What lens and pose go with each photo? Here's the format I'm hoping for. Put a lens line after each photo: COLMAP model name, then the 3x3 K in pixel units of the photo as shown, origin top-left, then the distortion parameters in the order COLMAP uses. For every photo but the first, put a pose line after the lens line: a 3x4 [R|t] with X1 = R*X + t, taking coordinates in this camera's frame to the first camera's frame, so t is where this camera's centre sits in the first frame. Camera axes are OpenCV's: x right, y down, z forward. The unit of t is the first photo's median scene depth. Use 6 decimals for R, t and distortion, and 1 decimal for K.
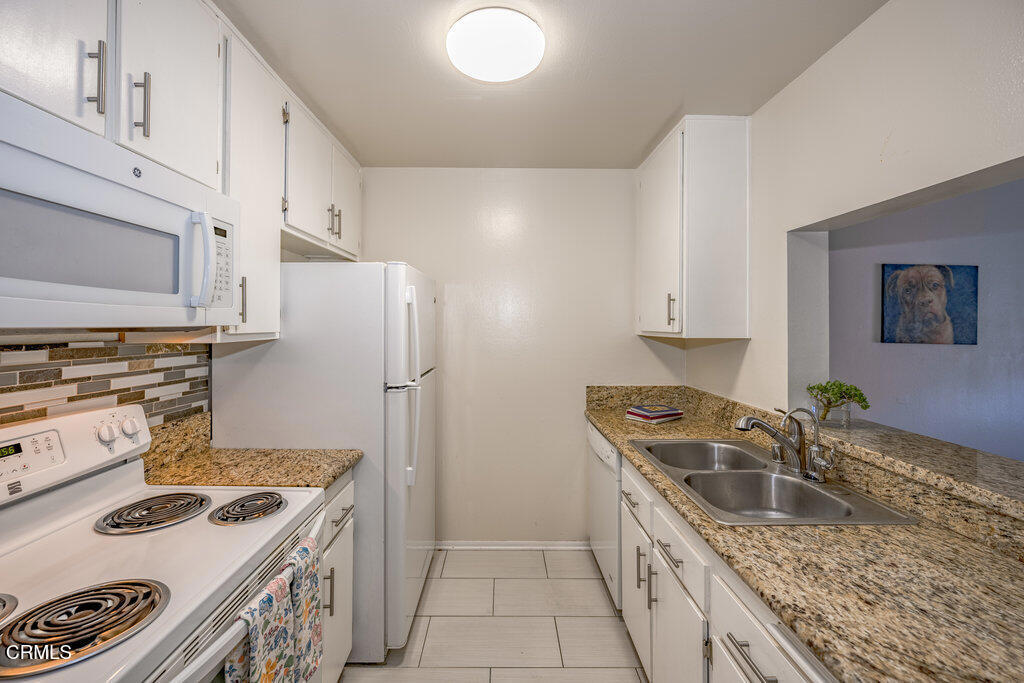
lens RADIAL K [[417.8, 0, 502.0], [0, 417.8, 321.5], [0, 0, 1]] dist [-0.000790, 0.000171]
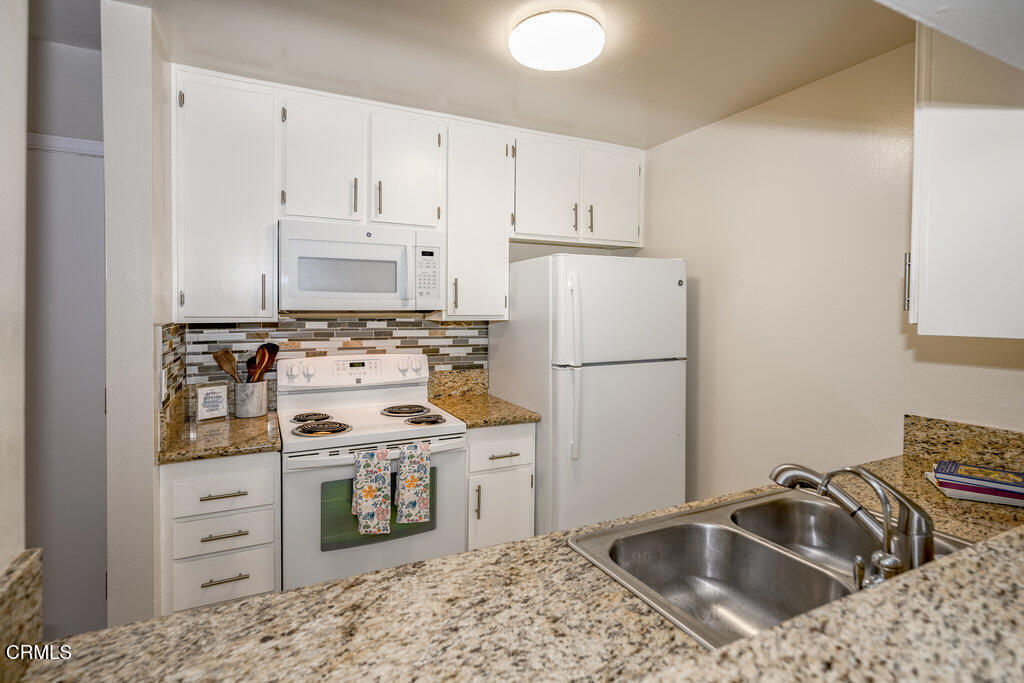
lens RADIAL K [[506.4, 0, 517.4], [0, 506.4, 317.1], [0, 0, 1]] dist [-0.001193, 0.000059]
pose [[0.449093, 0.012196, -0.893402, 1.295741], [0.003251, 0.999878, 0.015283, 0.008554], [0.893479, -0.009768, 0.448998, 0.412599]]
